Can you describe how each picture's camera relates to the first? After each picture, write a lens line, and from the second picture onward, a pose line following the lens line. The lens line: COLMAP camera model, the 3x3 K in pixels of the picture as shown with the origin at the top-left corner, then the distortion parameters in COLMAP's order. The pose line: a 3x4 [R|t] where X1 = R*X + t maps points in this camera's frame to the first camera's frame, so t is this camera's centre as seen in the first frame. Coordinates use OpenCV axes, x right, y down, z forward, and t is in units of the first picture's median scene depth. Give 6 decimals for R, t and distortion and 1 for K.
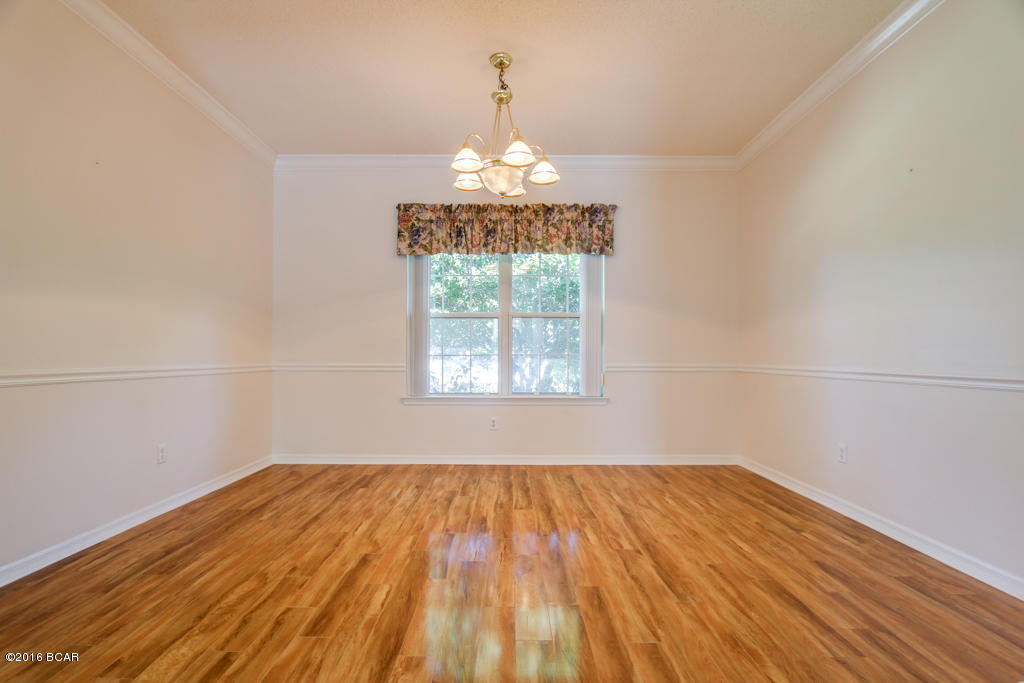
lens RADIAL K [[473.2, 0, 513.9], [0, 473.2, 350.0], [0, 0, 1]] dist [-0.007591, -0.000158]
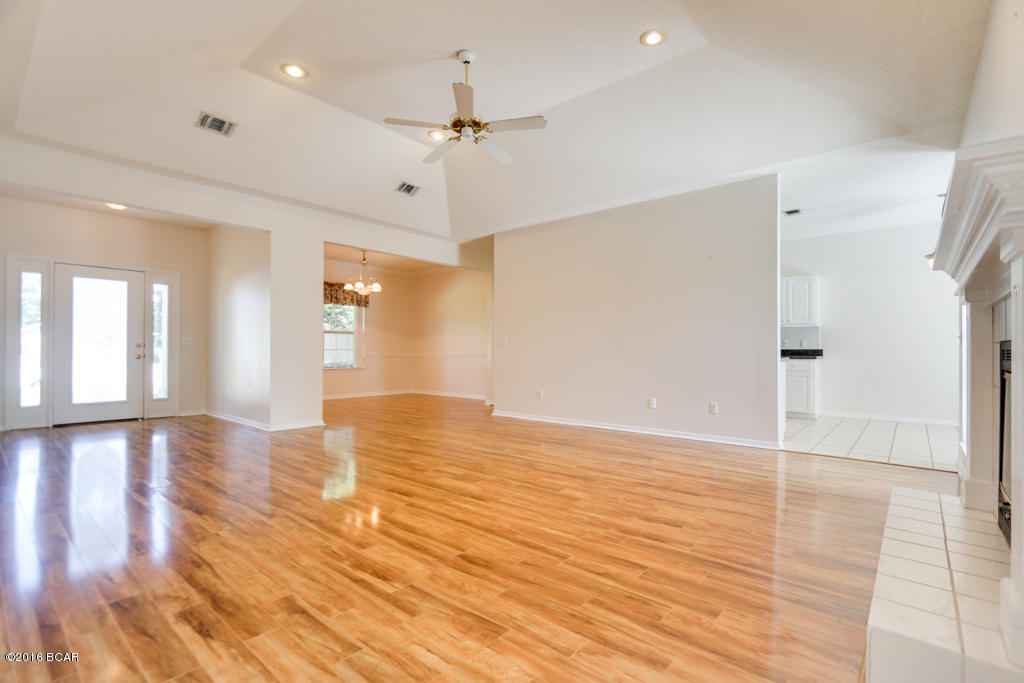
lens RADIAL K [[469.7, 0, 517.4], [0, 469.7, 350.3], [0, 0, 1]] dist [-0.022475, 0.000807]
pose [[0.635501, 0.001509, 0.772099, -1.141561], [-0.015173, 0.999829, 0.010535, -0.022636], [-0.771951, -0.018410, 0.635415, -1.086419]]
